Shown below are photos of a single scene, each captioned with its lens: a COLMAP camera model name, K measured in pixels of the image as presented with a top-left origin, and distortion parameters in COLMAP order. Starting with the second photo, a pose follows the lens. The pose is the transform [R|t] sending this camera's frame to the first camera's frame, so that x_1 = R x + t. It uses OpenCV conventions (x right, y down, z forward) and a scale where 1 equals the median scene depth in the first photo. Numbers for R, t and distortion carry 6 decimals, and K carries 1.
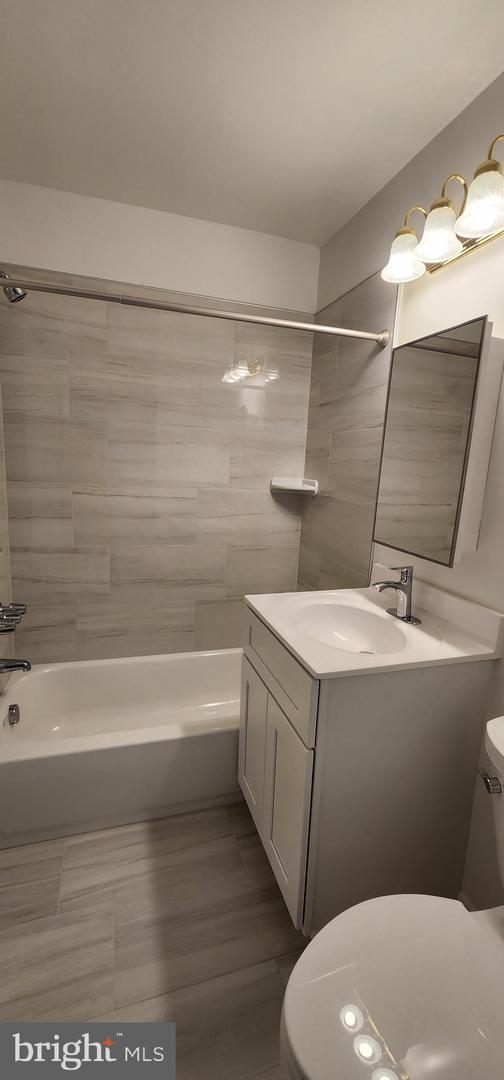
lens RADIAL K [[444.8, 0, 248.0], [0, 444.8, 544.6], [0, 0, 1]] dist [0.000098, 0.000452]
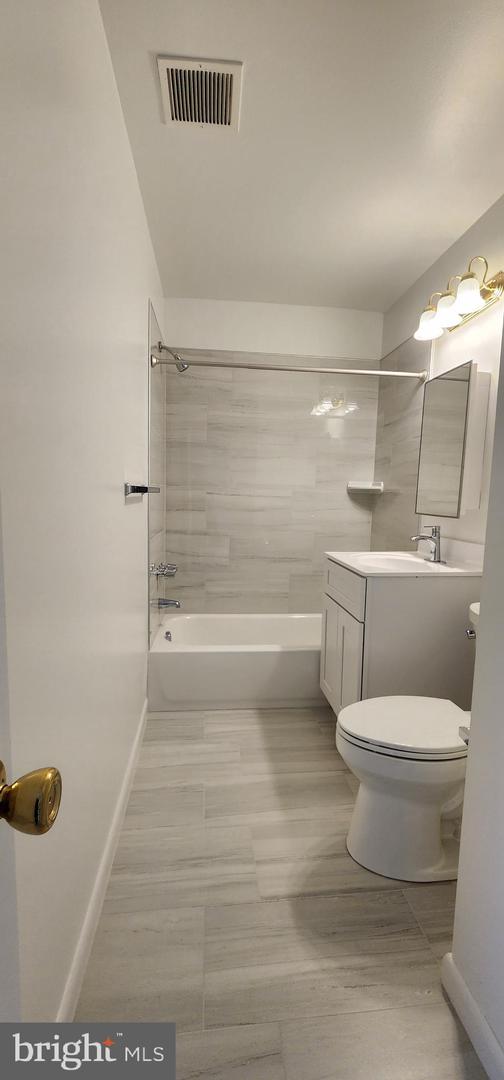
lens RADIAL K [[444.8, 0, 248.0], [0, 444.8, 544.6], [0, 0, 1]] dist [0.000098, 0.000452]
pose [[0.979441, -0.000616, -0.201732, 0.032213], [-0.015115, 0.996960, -0.076433, 0.160090], [0.201166, 0.077911, 0.976454, -0.380965]]
